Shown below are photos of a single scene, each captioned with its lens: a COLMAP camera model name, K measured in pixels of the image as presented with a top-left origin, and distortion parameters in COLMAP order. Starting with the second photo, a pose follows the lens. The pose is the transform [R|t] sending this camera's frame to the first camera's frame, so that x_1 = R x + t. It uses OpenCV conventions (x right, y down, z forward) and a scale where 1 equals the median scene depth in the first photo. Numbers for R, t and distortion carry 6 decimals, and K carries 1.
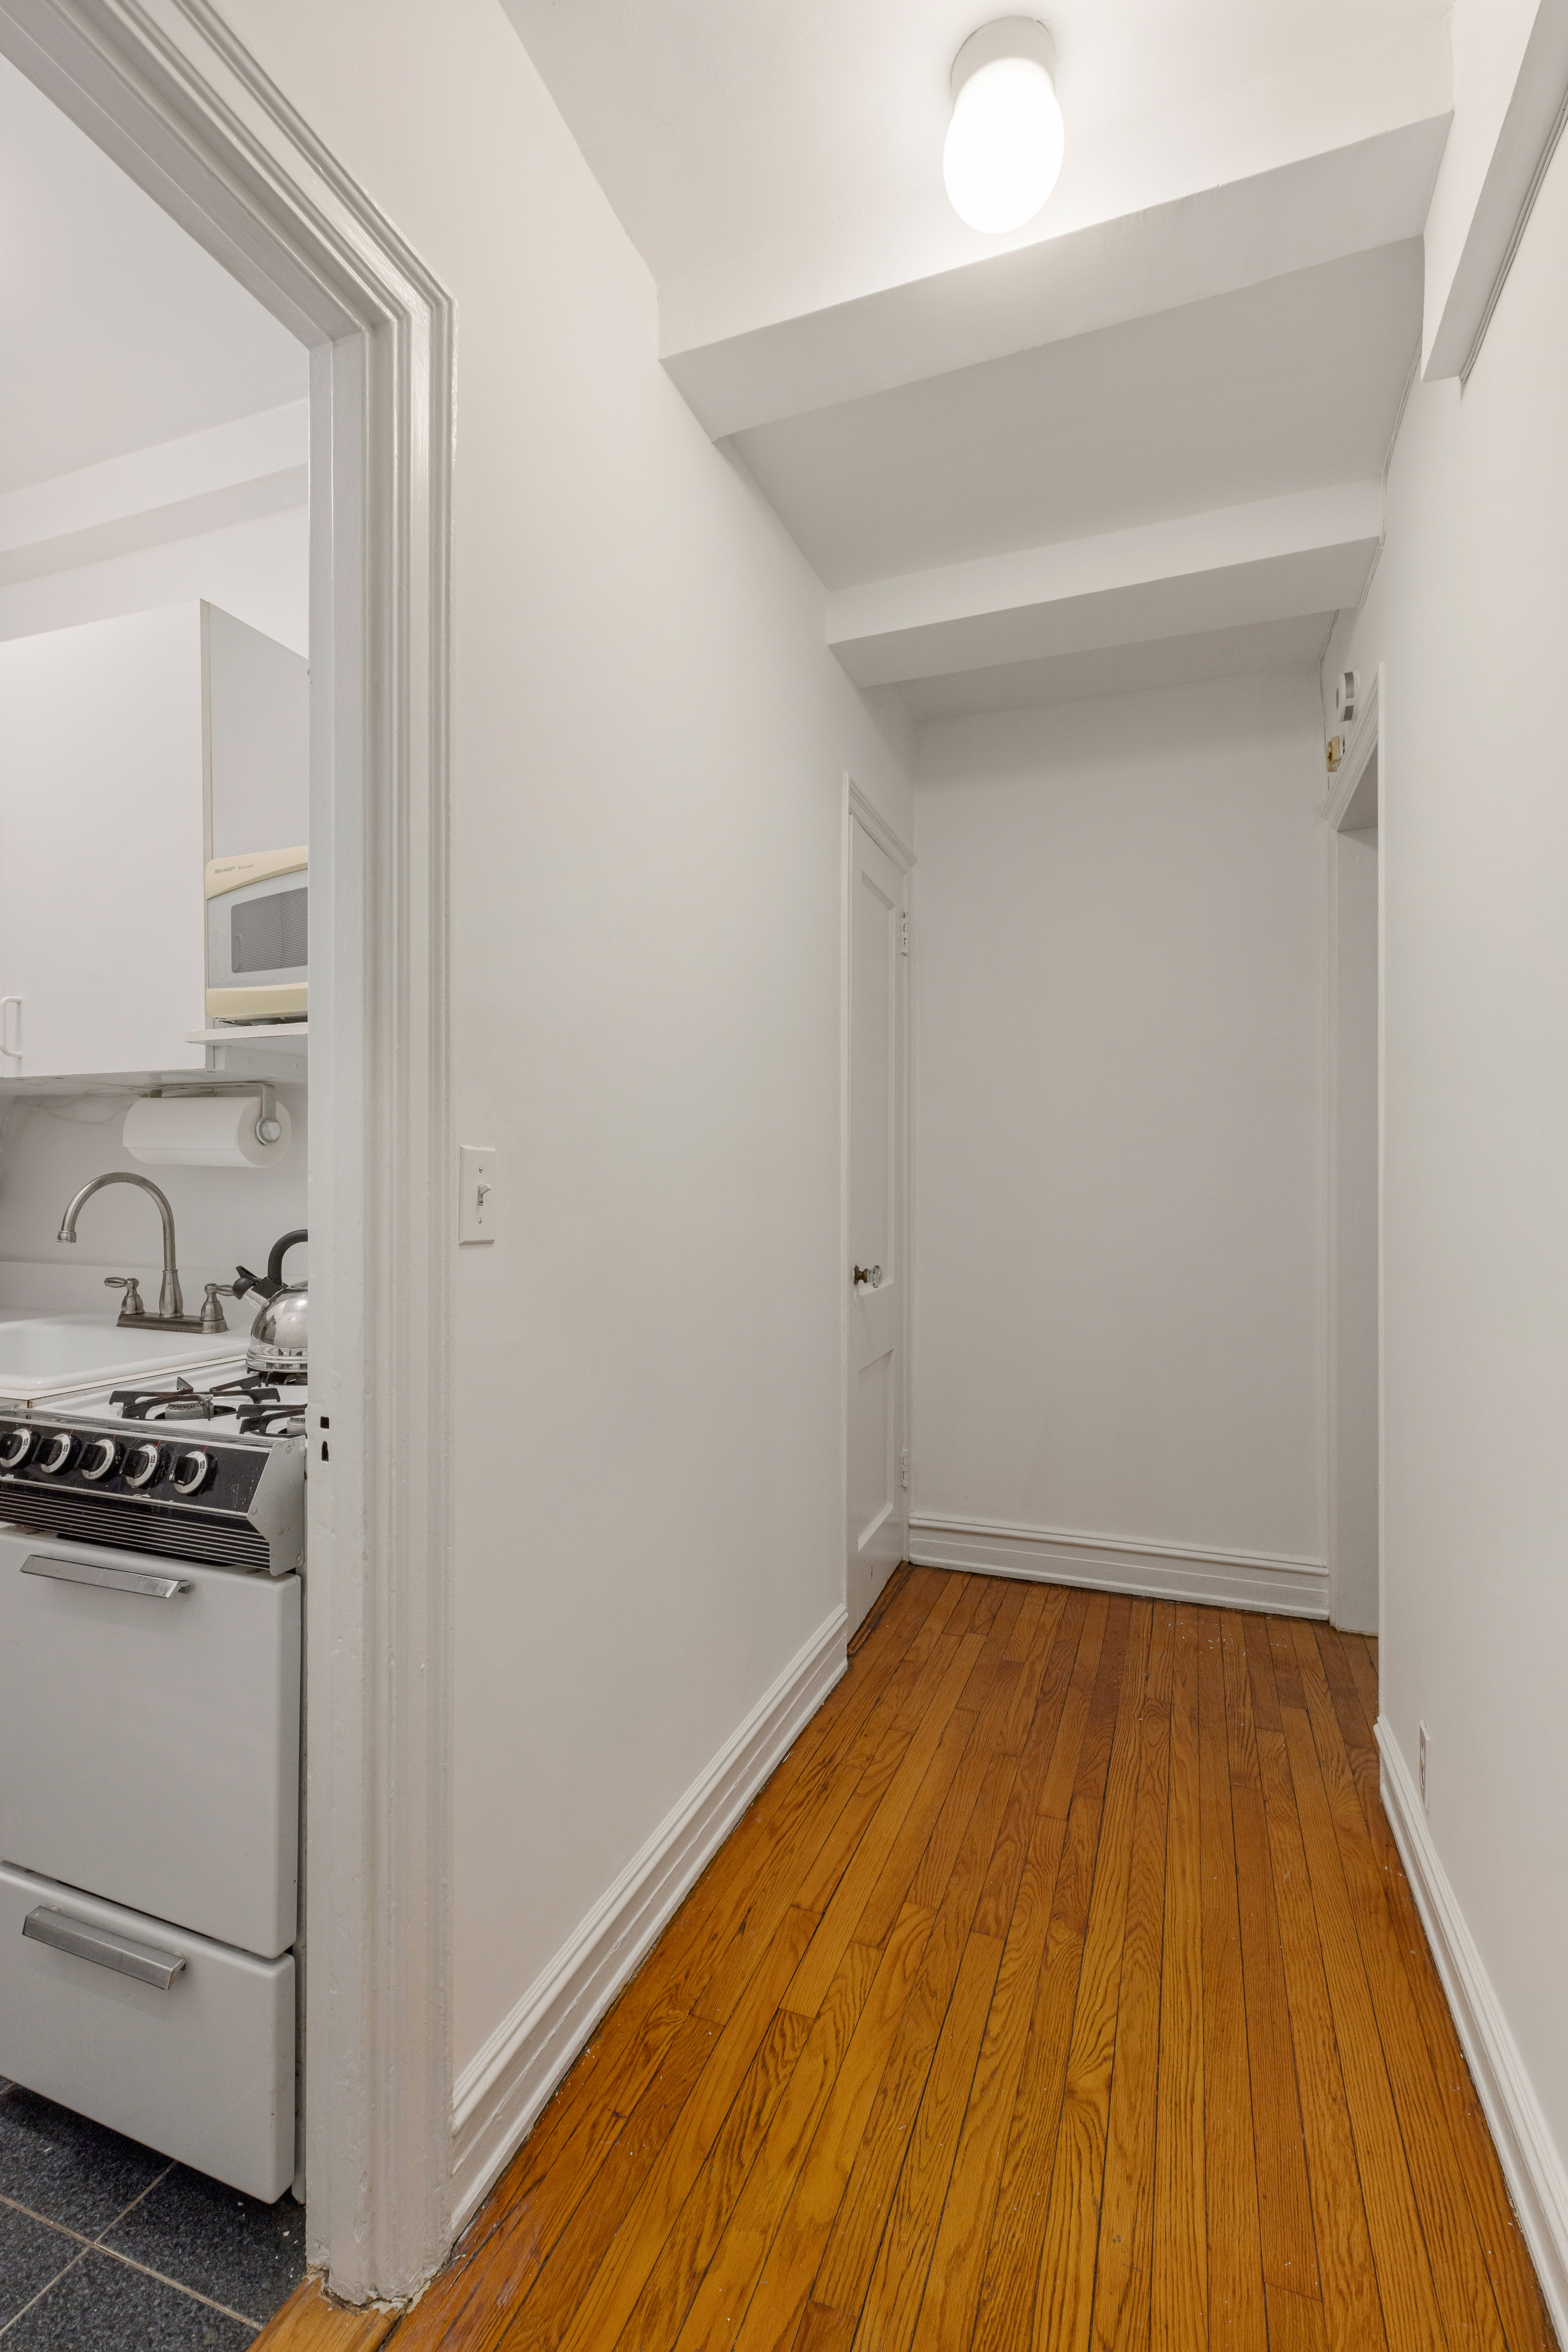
lens RADIAL K [[1072.4, 0, 772.7], [0, 1072.4, 1177.9], [0, 0, 1]] dist [0.011279, 0.000557]
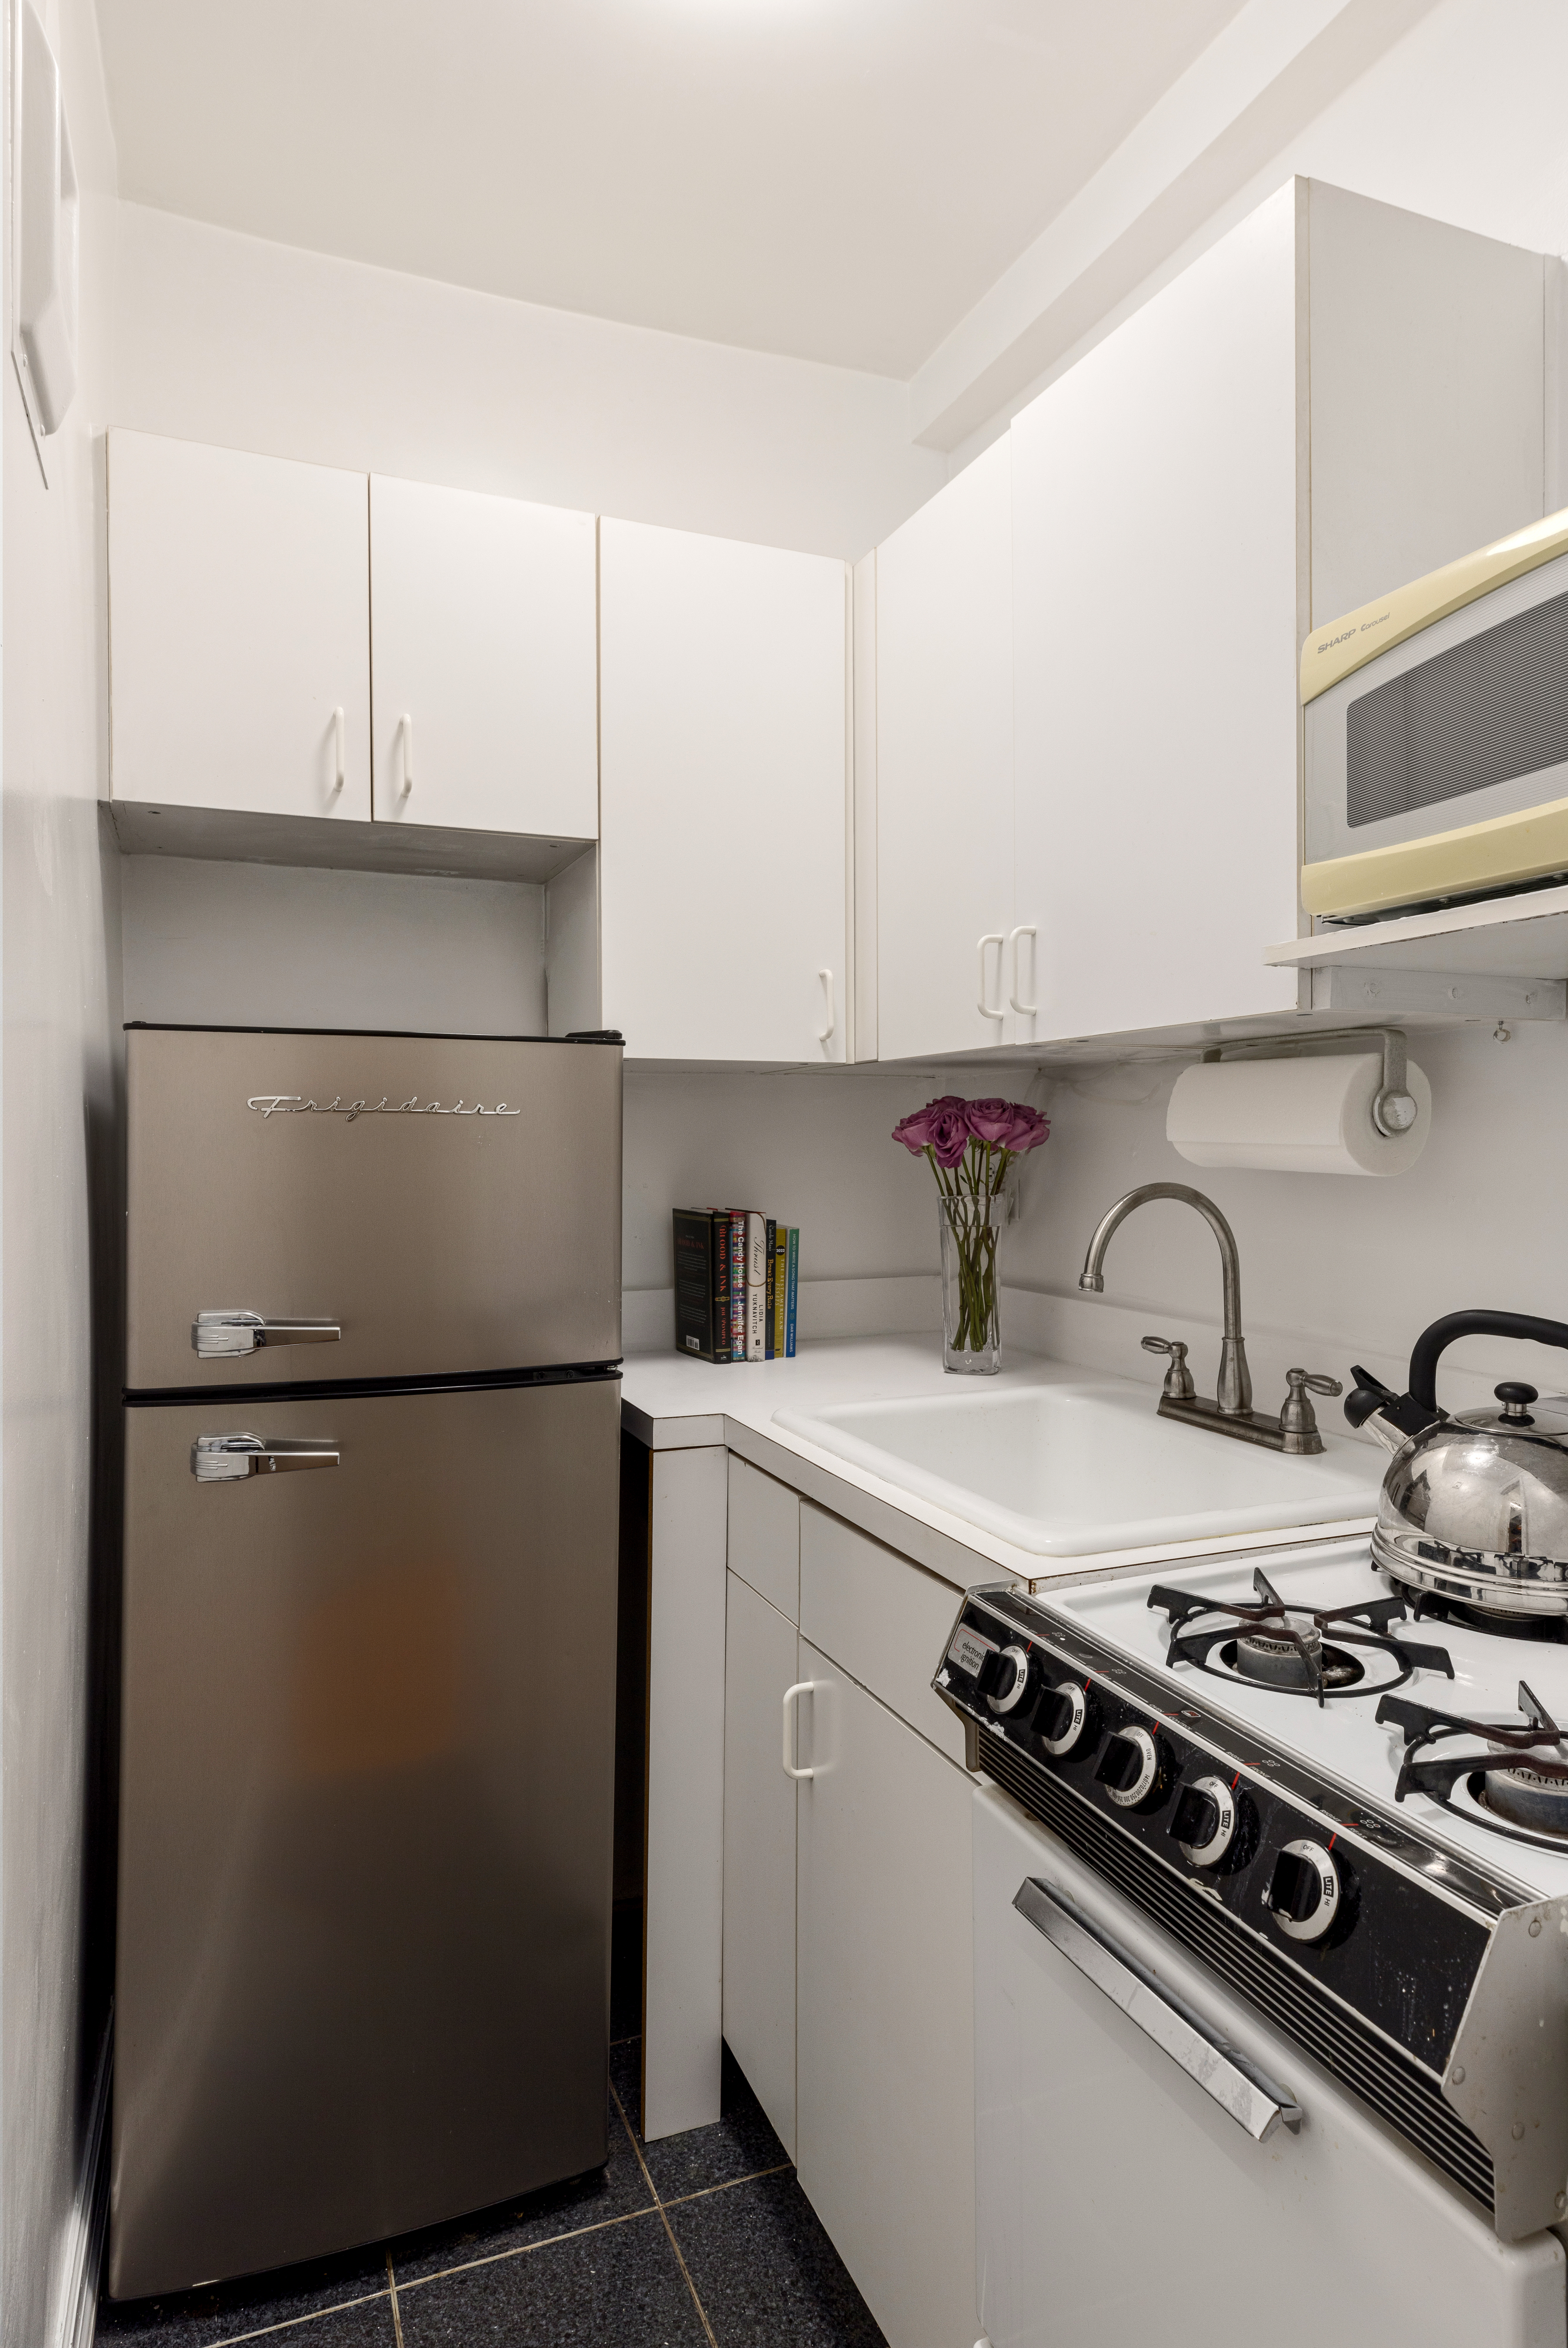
lens RADIAL K [[1353.3, 0, 781.8], [0, 1353.3, 1162.0], [0, 0, 1]] dist [0.002982, 0.000165]
pose [[0.684406, 0.006738, -0.729070, -0.176915], [0.001326, 0.999944, 0.010486, -0.026492], [0.729100, -0.008143, 0.684358, 0.288064]]
